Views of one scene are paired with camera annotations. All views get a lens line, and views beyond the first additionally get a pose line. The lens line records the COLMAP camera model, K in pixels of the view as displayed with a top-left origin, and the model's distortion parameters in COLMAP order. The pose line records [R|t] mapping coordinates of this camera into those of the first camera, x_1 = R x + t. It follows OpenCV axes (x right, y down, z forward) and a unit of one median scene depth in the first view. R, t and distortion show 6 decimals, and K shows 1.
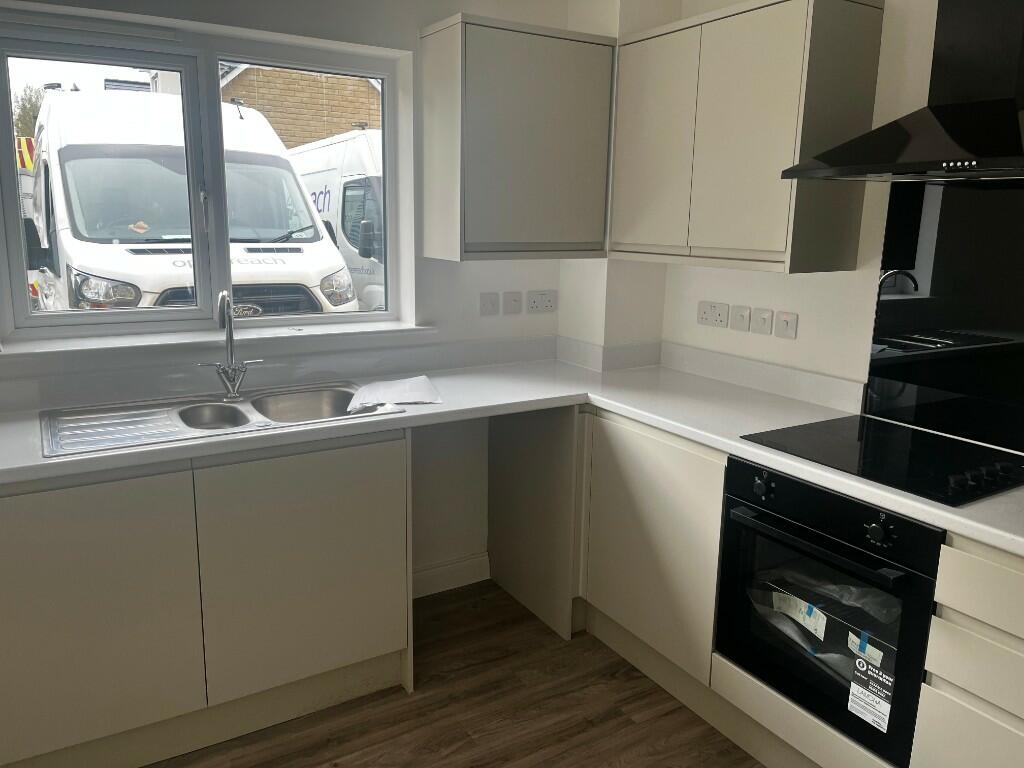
lens RADIAL K [[778.0, 0, 512.0], [0, 778.0, 384.0], [0, 0, 1]] dist [-0.001510, 0.001131]
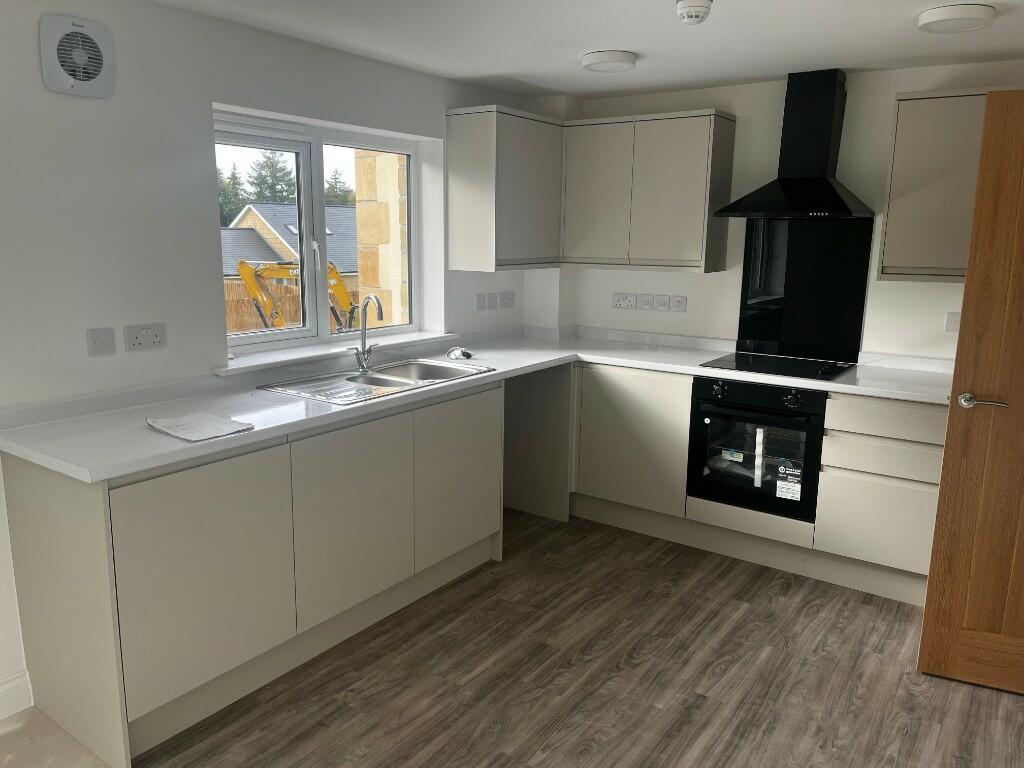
lens RADIAL K [[782.7, 0, 484.1], [0, 782.7, 376.6], [0, 0, 1]] dist [0.037221, -0.001106]
pose [[0.924732, -0.077575, 0.372629, -0.795289], [0.089098, 0.995928, -0.013774, 0.073826], [-0.370043, 0.045937, 0.927878, -0.450037]]
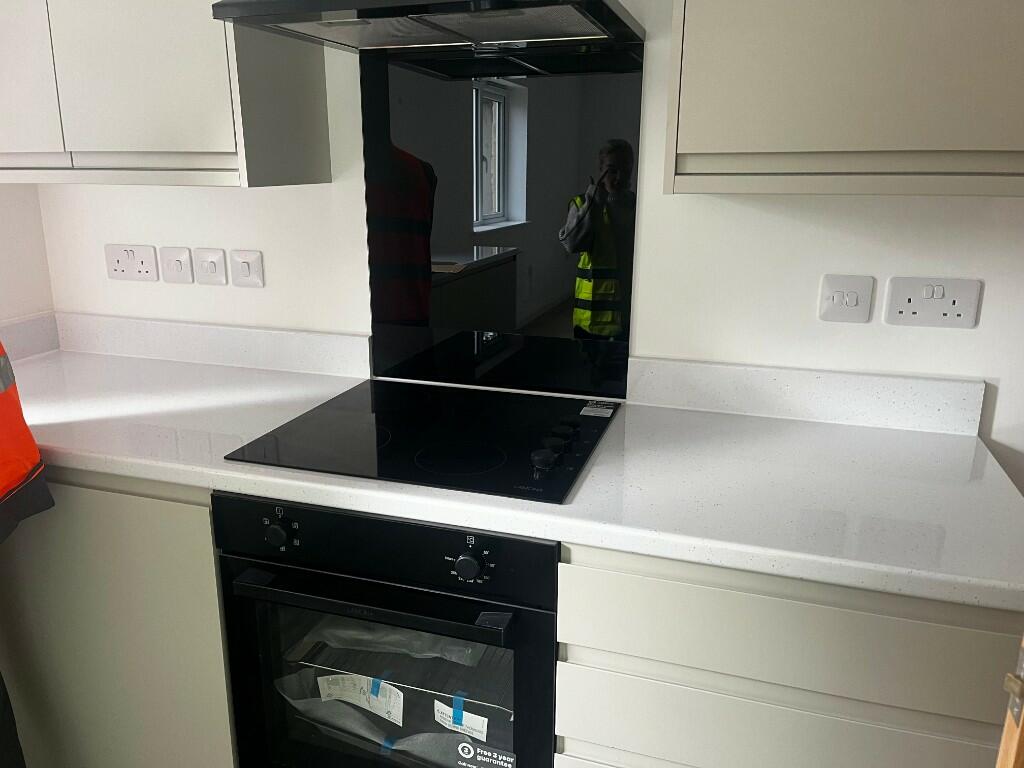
lens RADIAL K [[782.7, 0, 484.1], [0, 782.7, 376.6], [0, 0, 1]] dist [0.037221, -0.001106]
pose [[0.772868, -0.182334, 0.607808, 0.083836], [0.146176, 0.983226, 0.109082, -0.031085], [-0.617502, 0.004541, 0.786556, 0.375284]]
